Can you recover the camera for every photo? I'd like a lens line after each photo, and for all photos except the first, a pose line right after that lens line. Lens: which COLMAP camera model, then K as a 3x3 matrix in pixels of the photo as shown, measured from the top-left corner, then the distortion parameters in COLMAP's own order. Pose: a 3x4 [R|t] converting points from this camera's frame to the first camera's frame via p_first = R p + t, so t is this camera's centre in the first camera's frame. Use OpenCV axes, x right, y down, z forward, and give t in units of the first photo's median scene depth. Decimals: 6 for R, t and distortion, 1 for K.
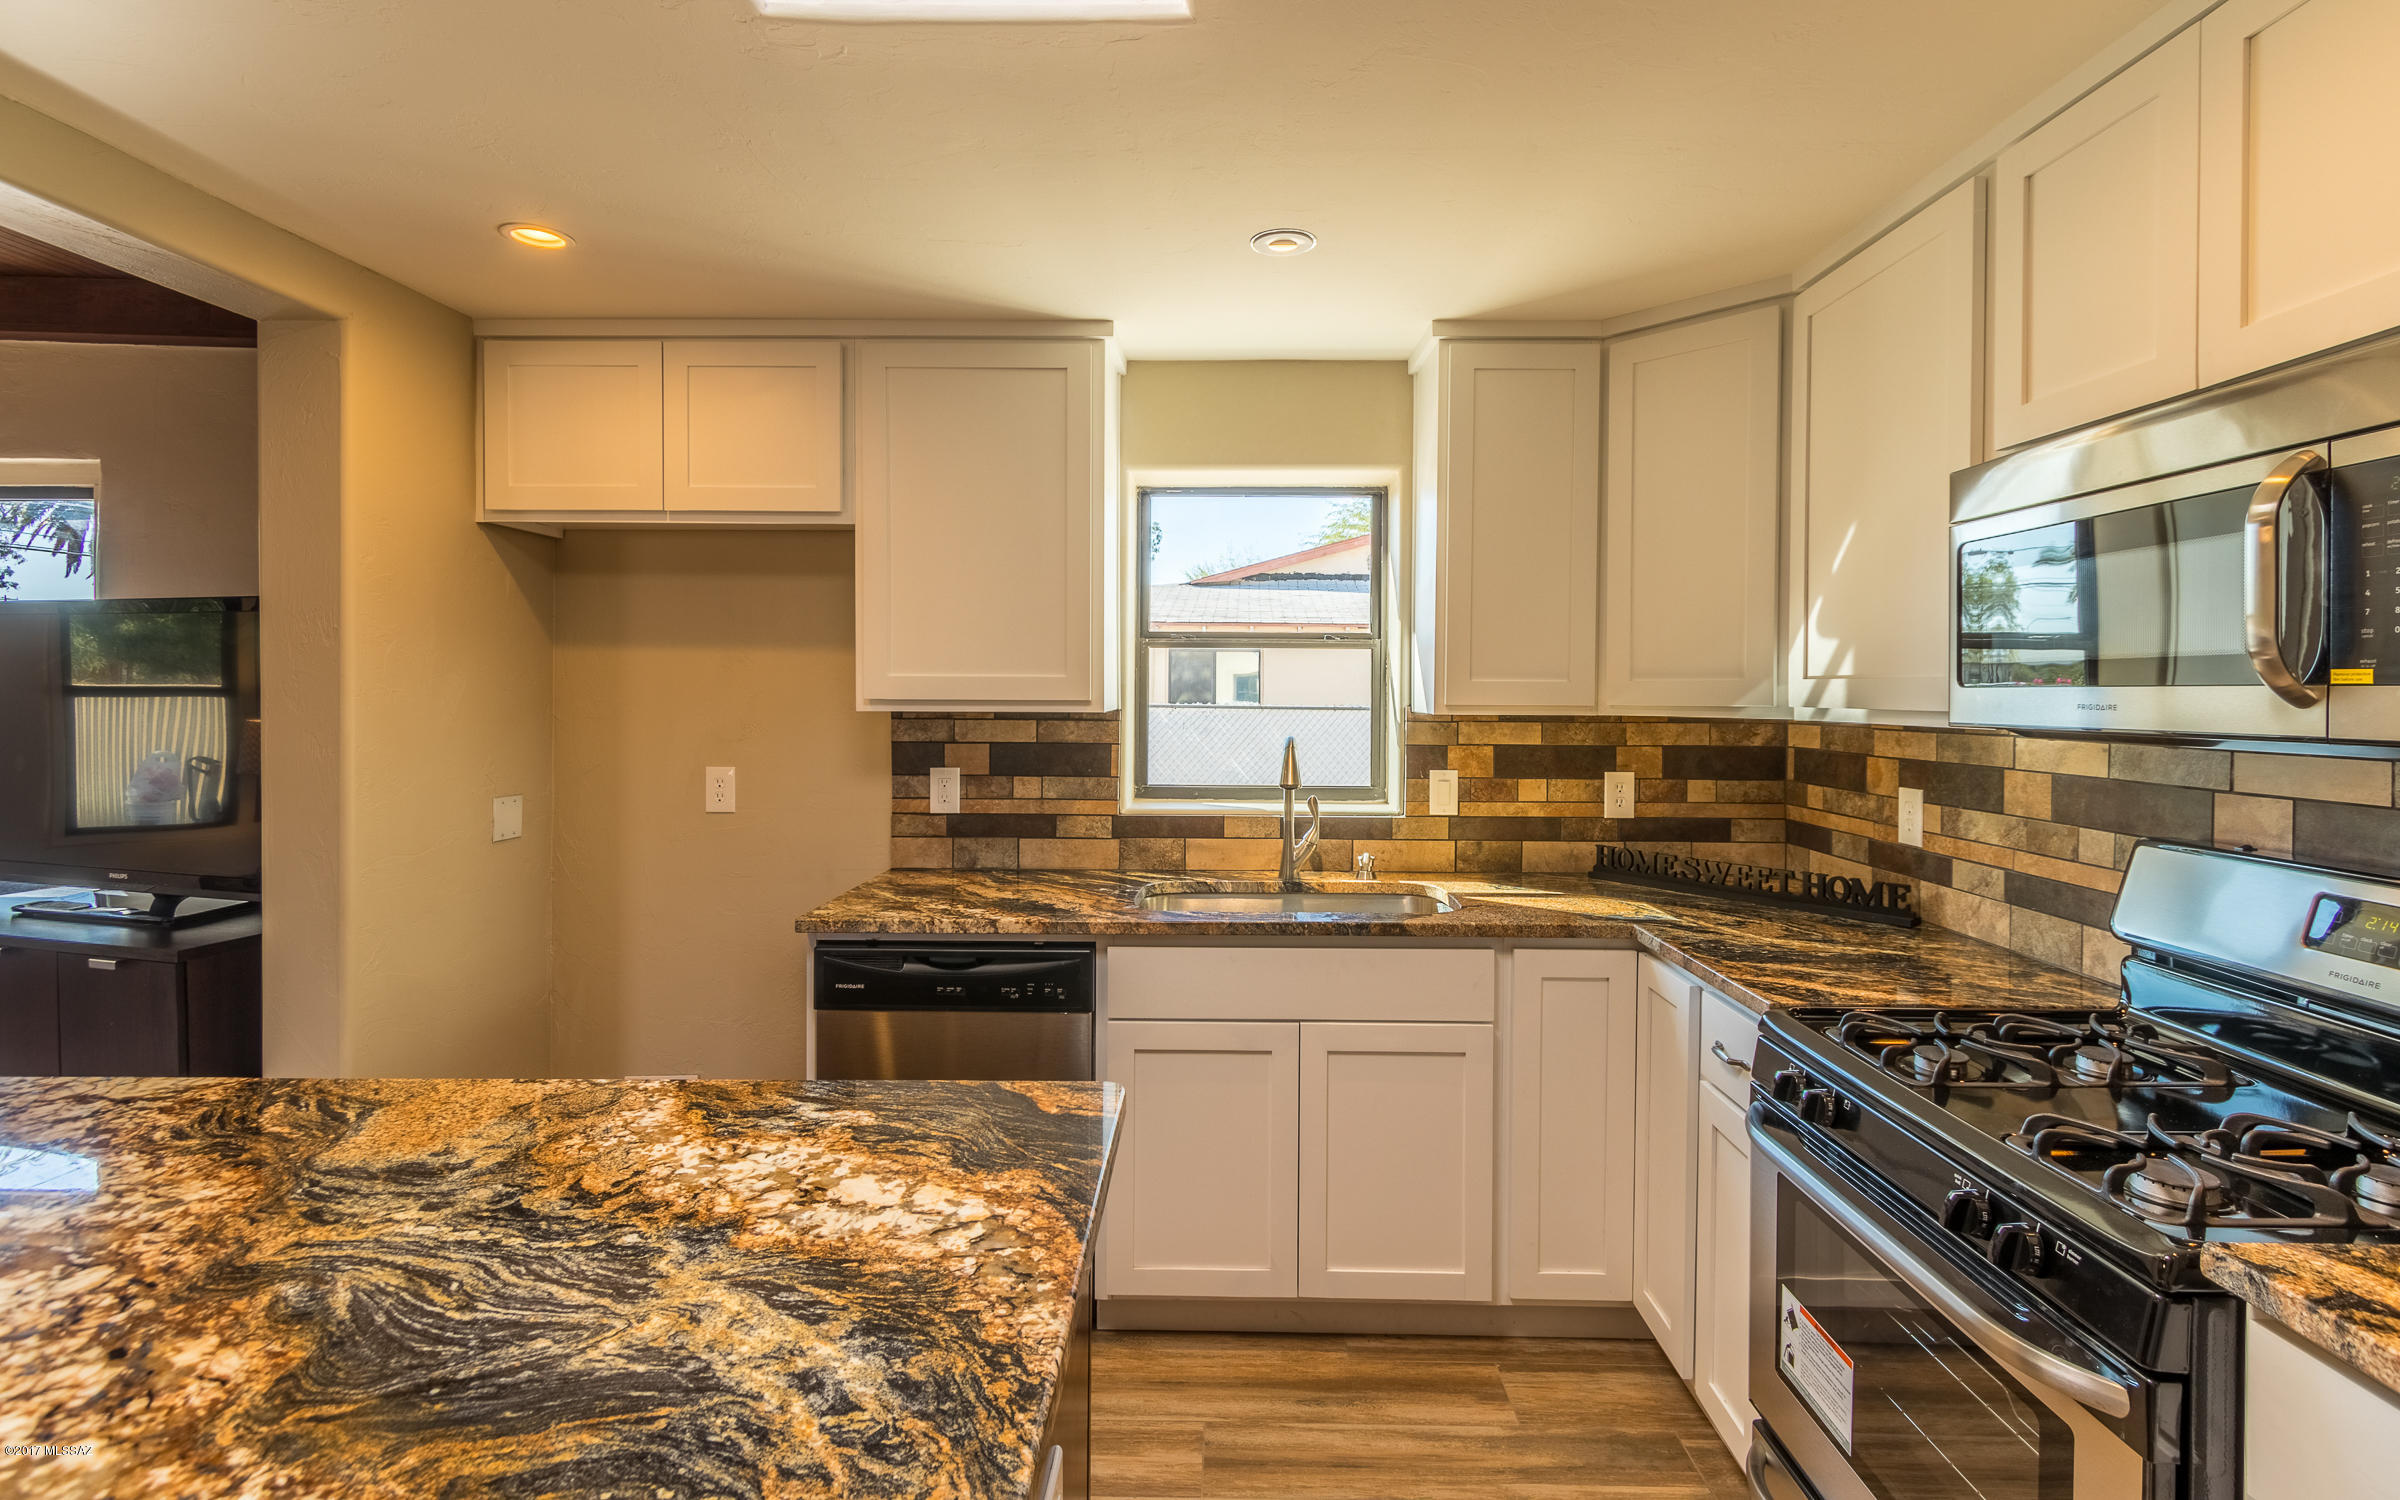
lens RADIAL K [[1099.4, 0, 1205.3], [0, 1099.4, 720.8], [0, 0, 1]] dist [-0.000834, -0.000577]
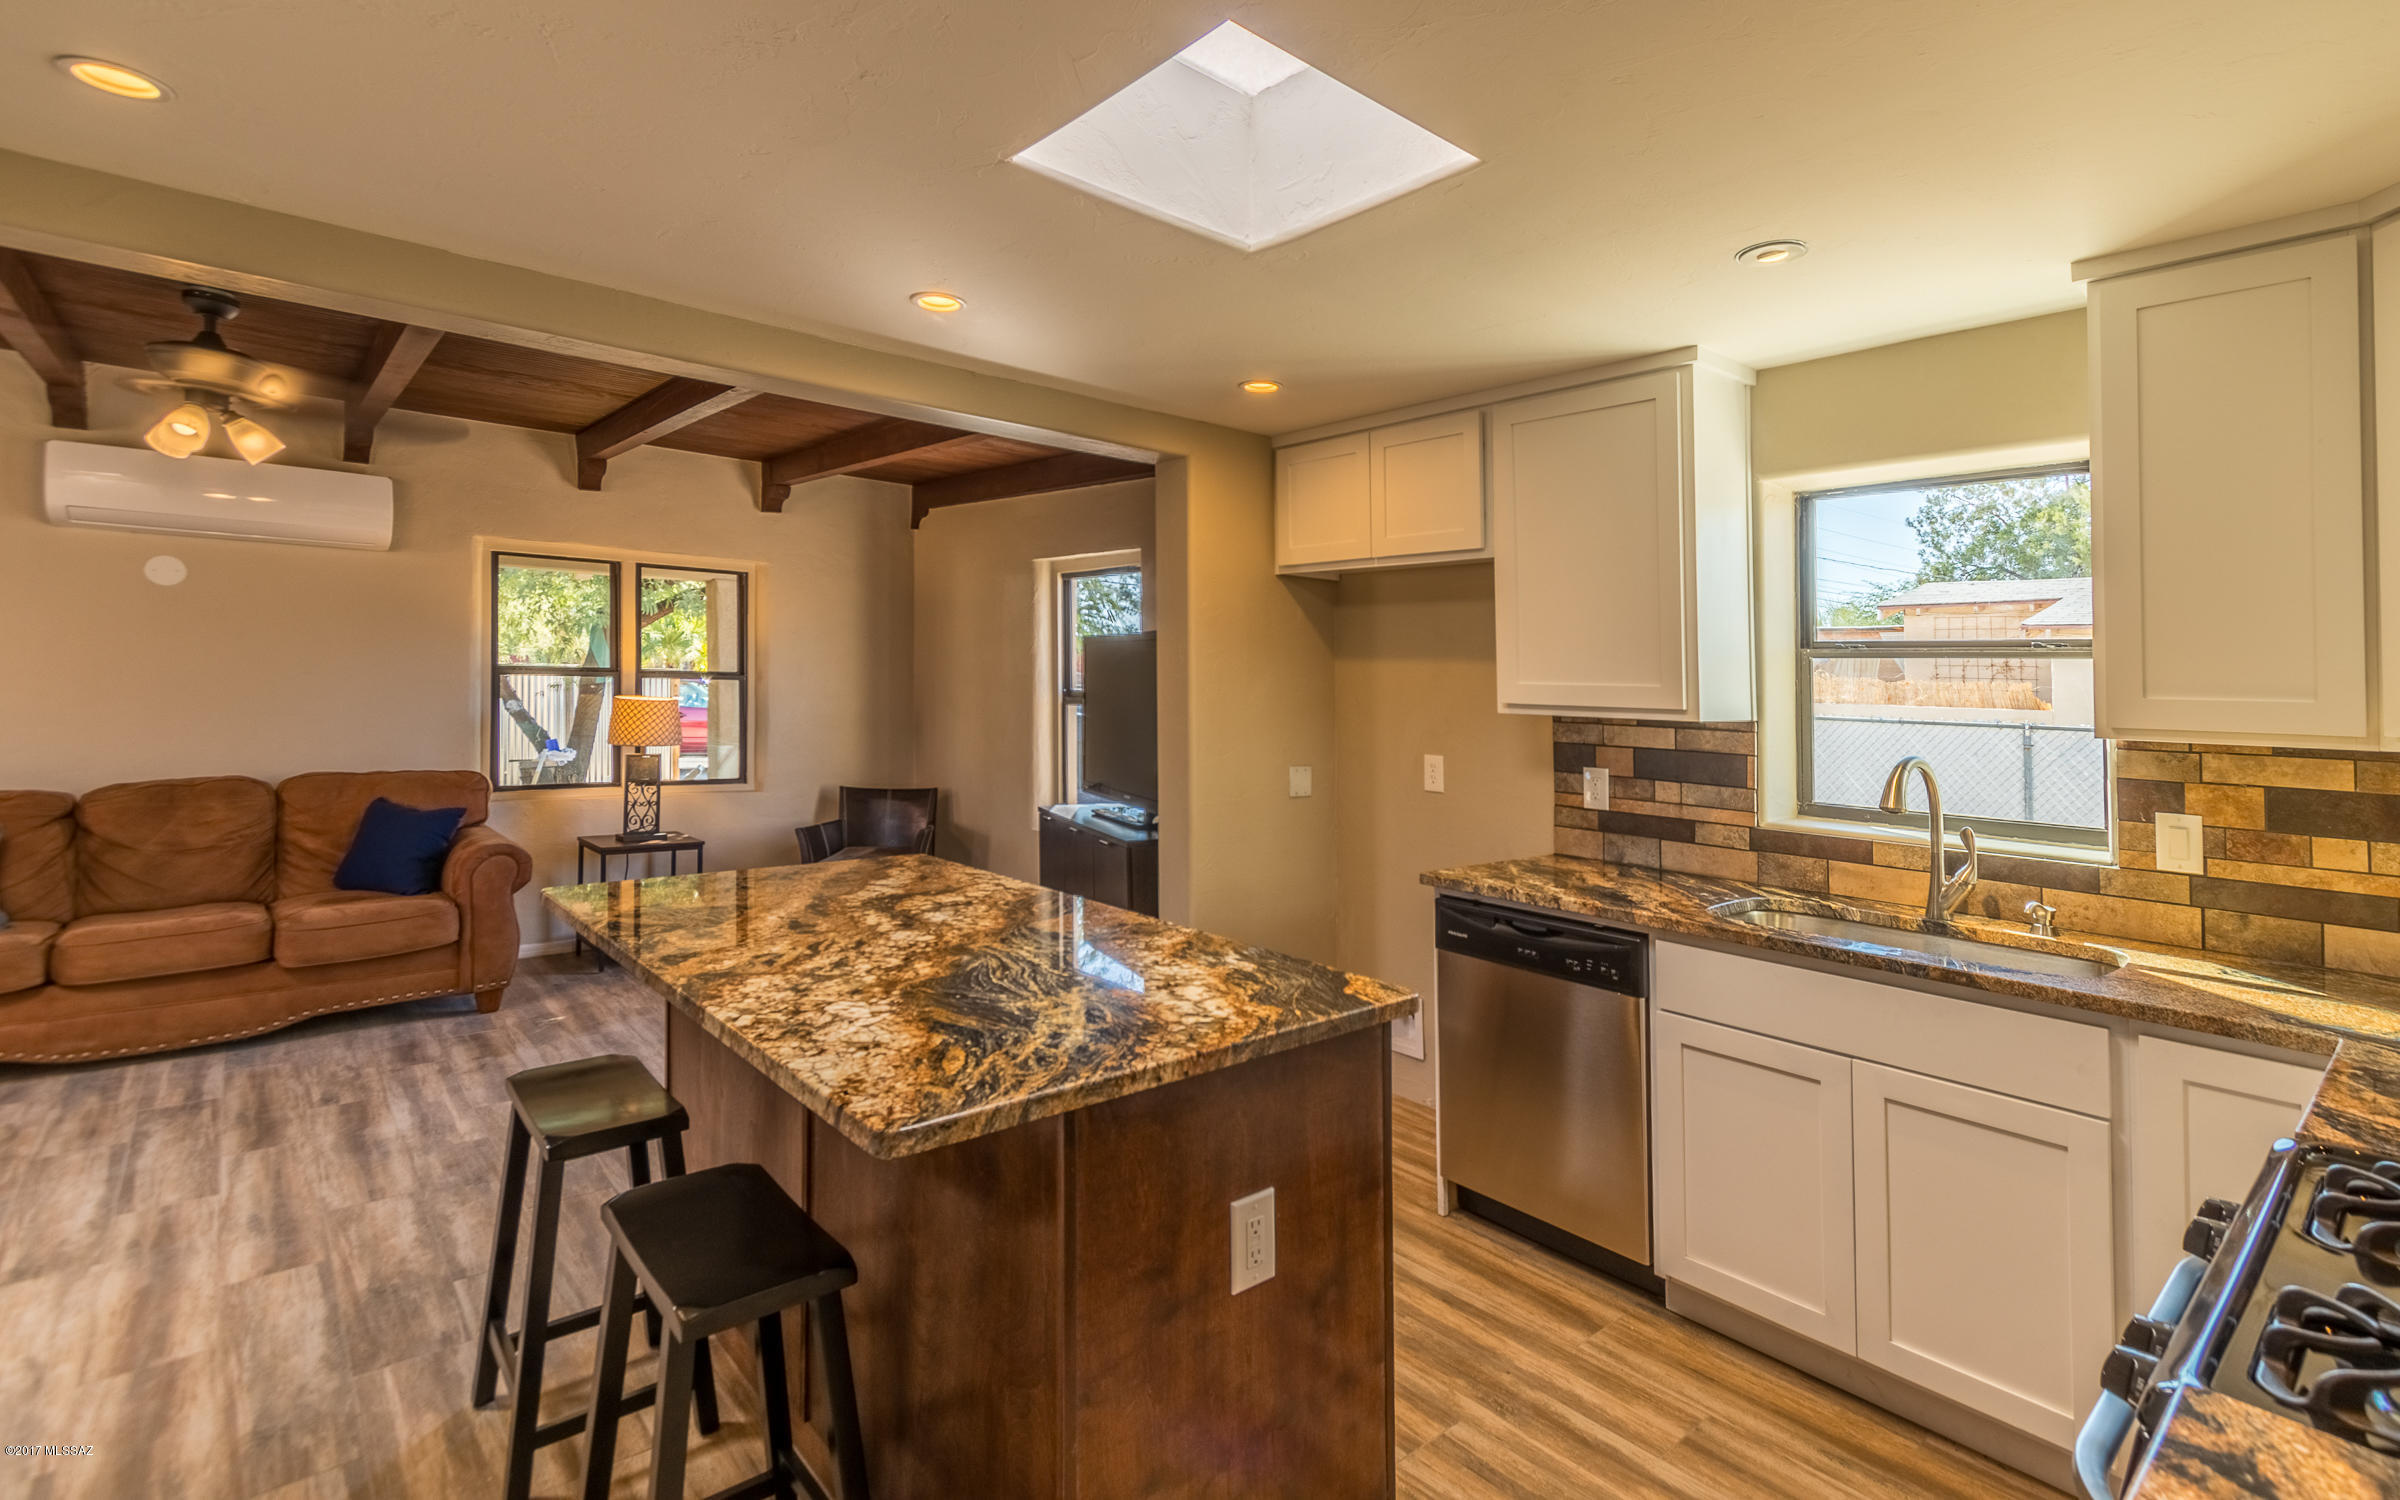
lens RADIAL K [[1104.7, 0, 1250.1], [0, 1104.7, 743.0], [0, 0, 1]] dist [0.002295, -0.000209]
pose [[0.681005, 0.051053, -0.730497, 0.343349], [-0.046198, 0.998575, 0.026720, 0.003928], [0.730820, 0.015551, 0.682393, -0.016804]]
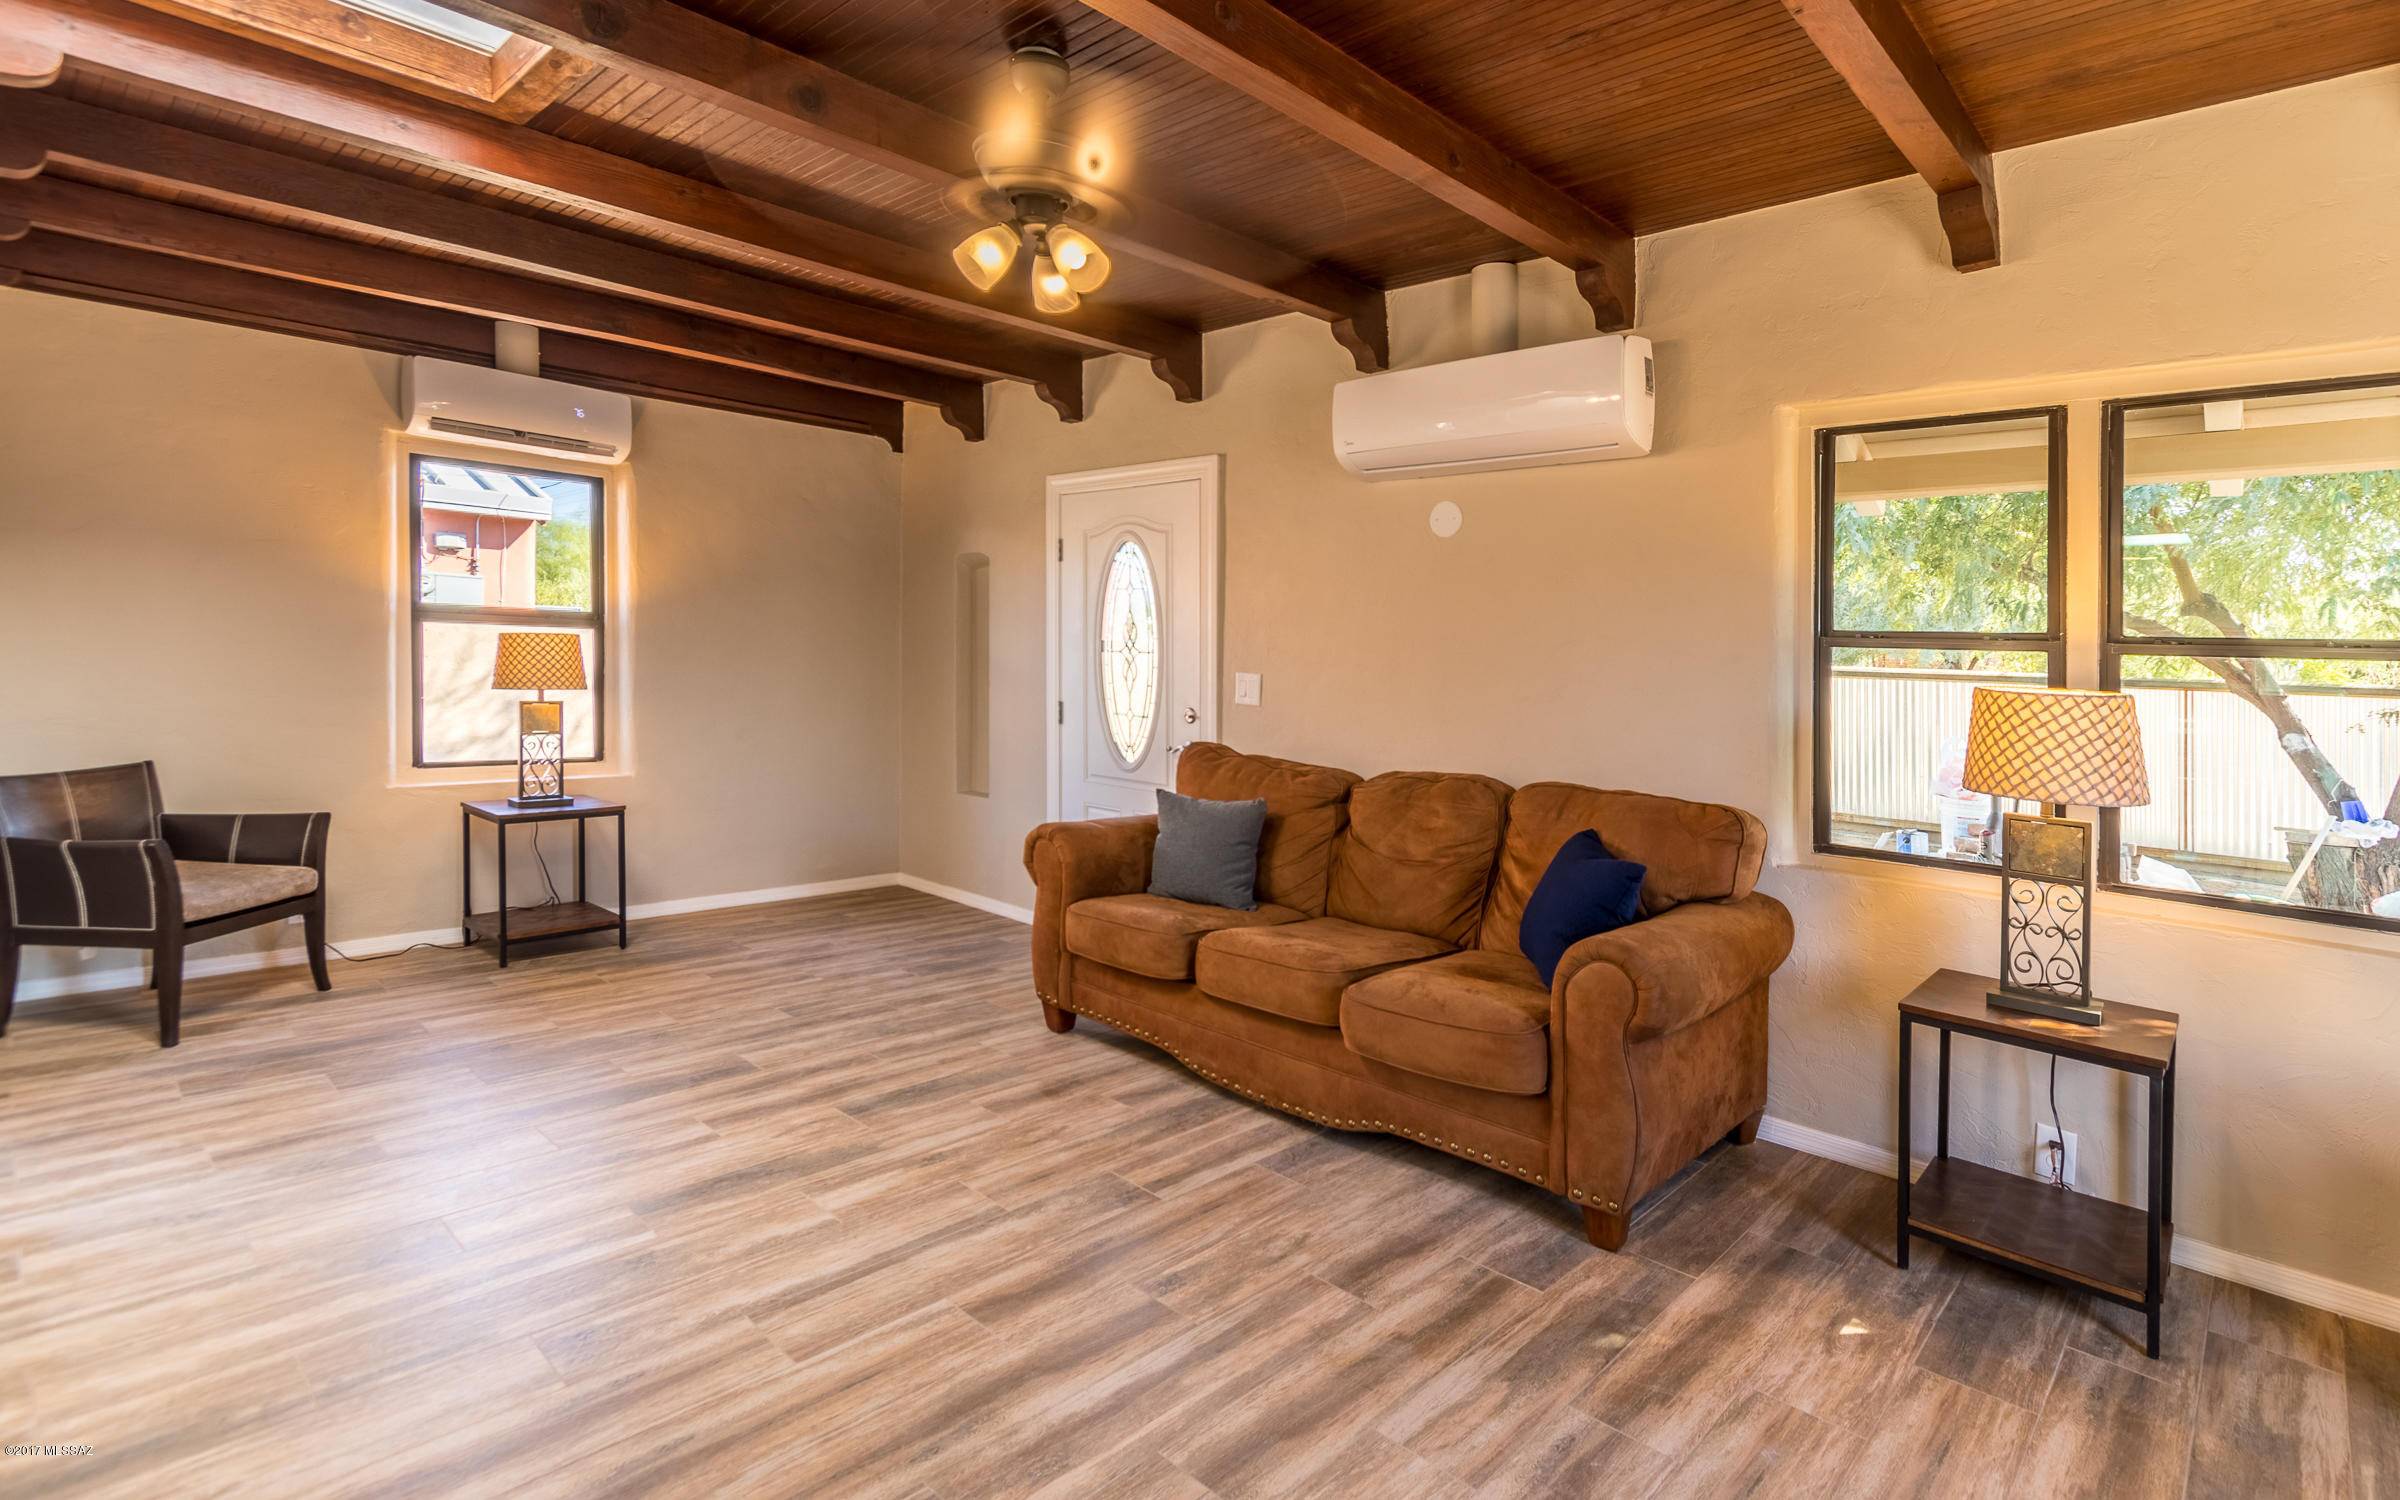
lens RADIAL K [[1149.3, 0, 1232.4], [0, 1149.3, 640.8], [0, 0, 1]] dist [0.012202, 0.000263]
pose [[-0.671485, -0.047908, -0.739468, -0.665561], [-0.073217, 0.997314, 0.001873, 0.031234], [0.737392, 0.055400, -0.673190, 0.636844]]
